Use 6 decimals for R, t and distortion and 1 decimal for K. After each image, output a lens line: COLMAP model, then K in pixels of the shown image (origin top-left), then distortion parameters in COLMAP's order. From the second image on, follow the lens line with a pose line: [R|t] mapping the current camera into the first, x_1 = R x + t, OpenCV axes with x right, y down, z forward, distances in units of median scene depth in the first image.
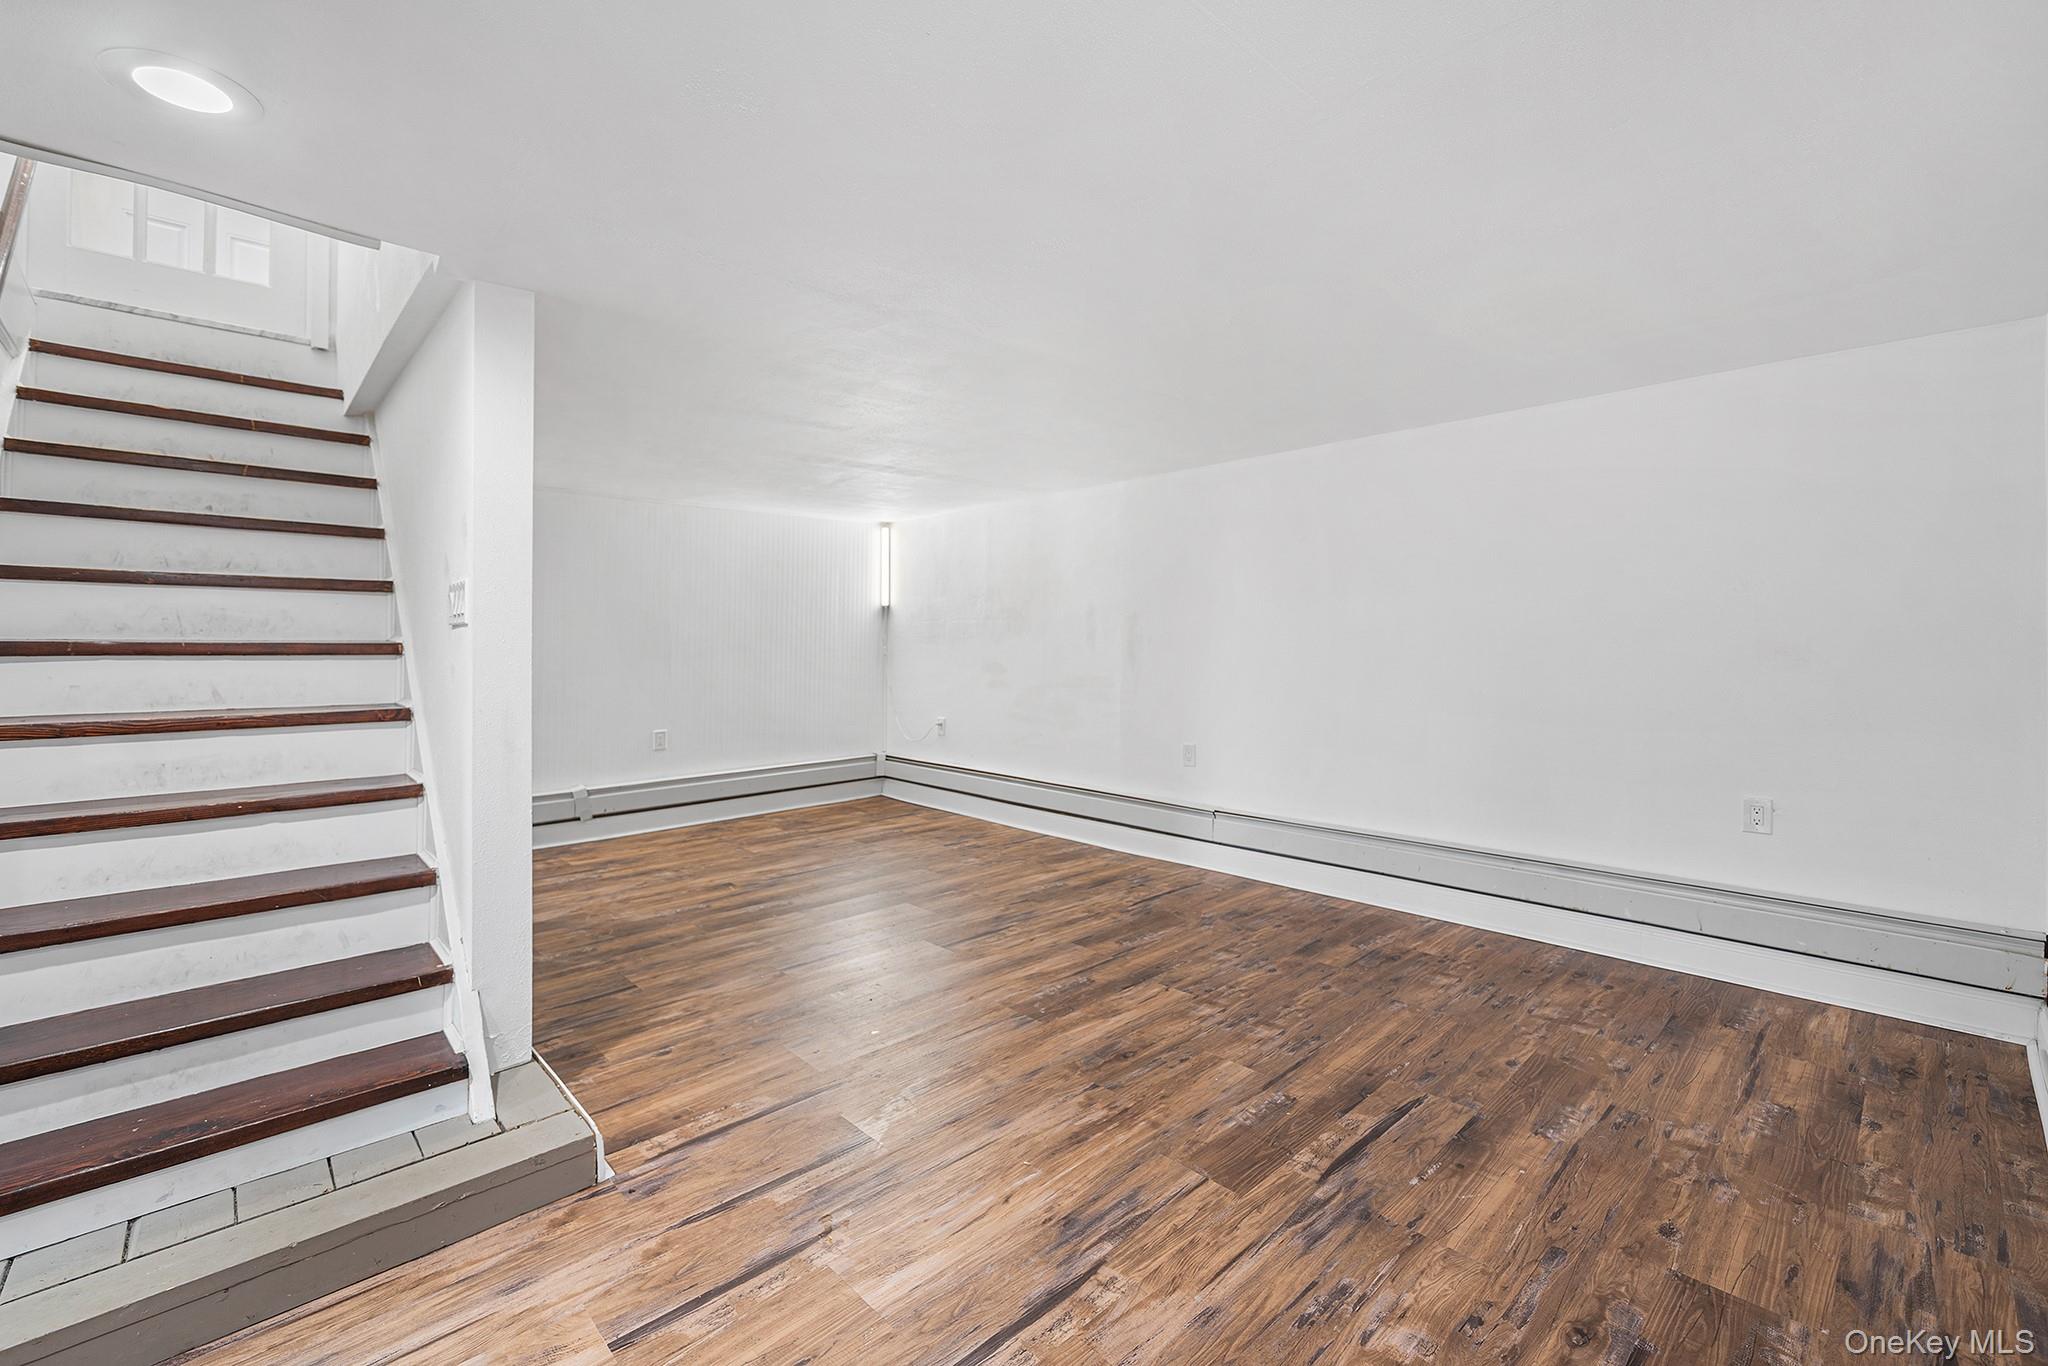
lens RADIAL K [[791.2, 0, 1013.9], [0, 791.2, 687.2], [0, 0, 1]] dist [-0.001430, -0.000339]
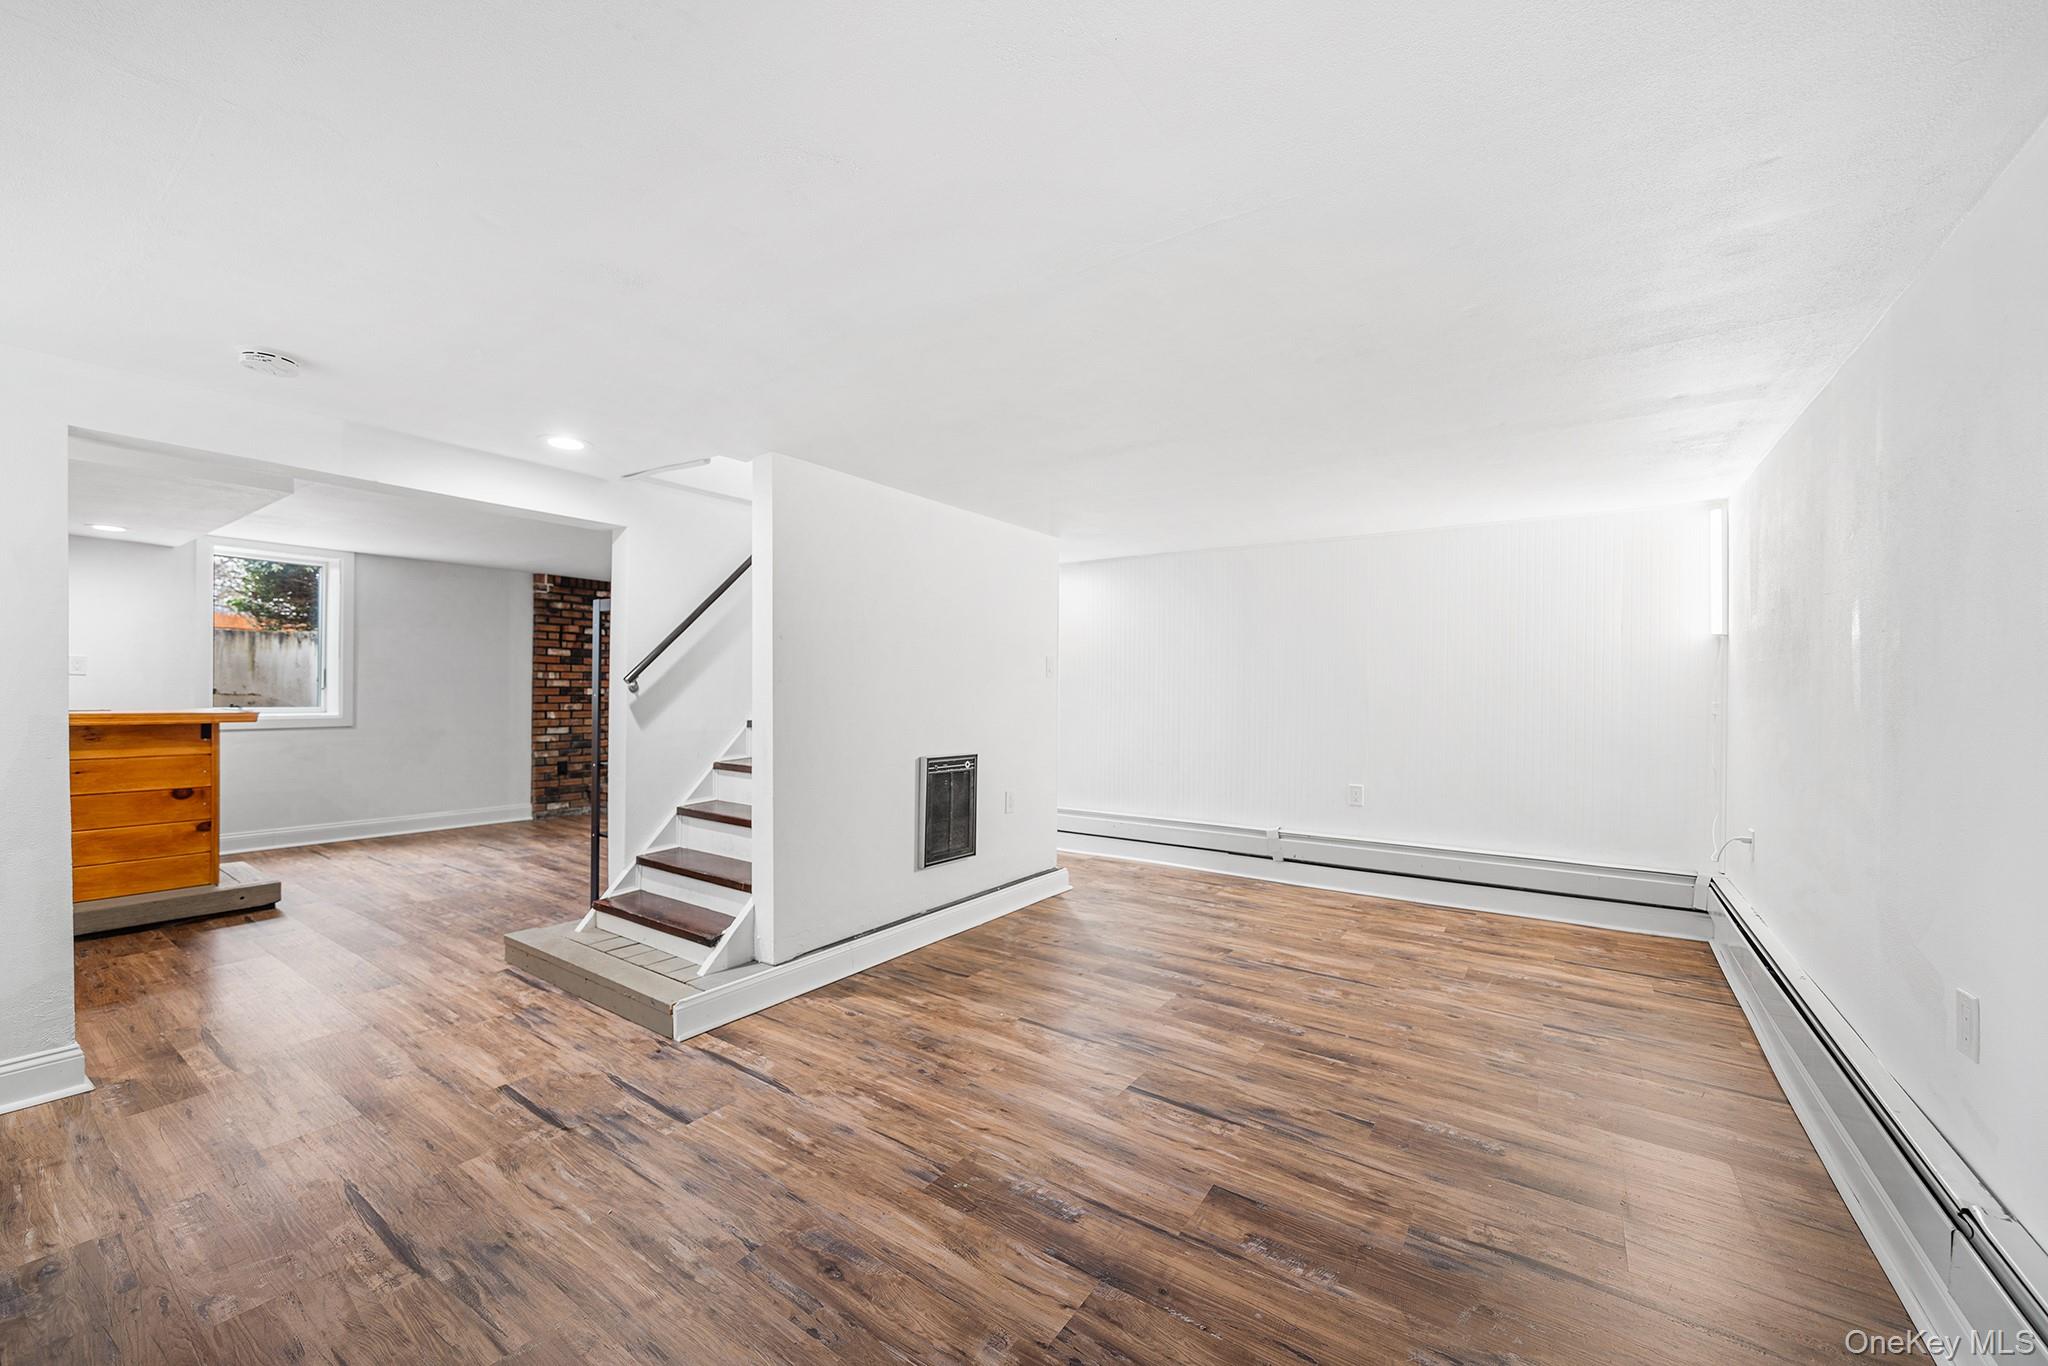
lens RADIAL K [[791.2, 0, 1013.9], [0, 791.2, 687.2], [0, 0, 1]] dist [-0.001430, -0.000339]
pose [[0.250986, 0.006425, -0.967969, 0.732864], [-0.065045, 0.997830, -0.010242, -0.048694], [0.965803, 0.065533, 0.250859, 0.804016]]
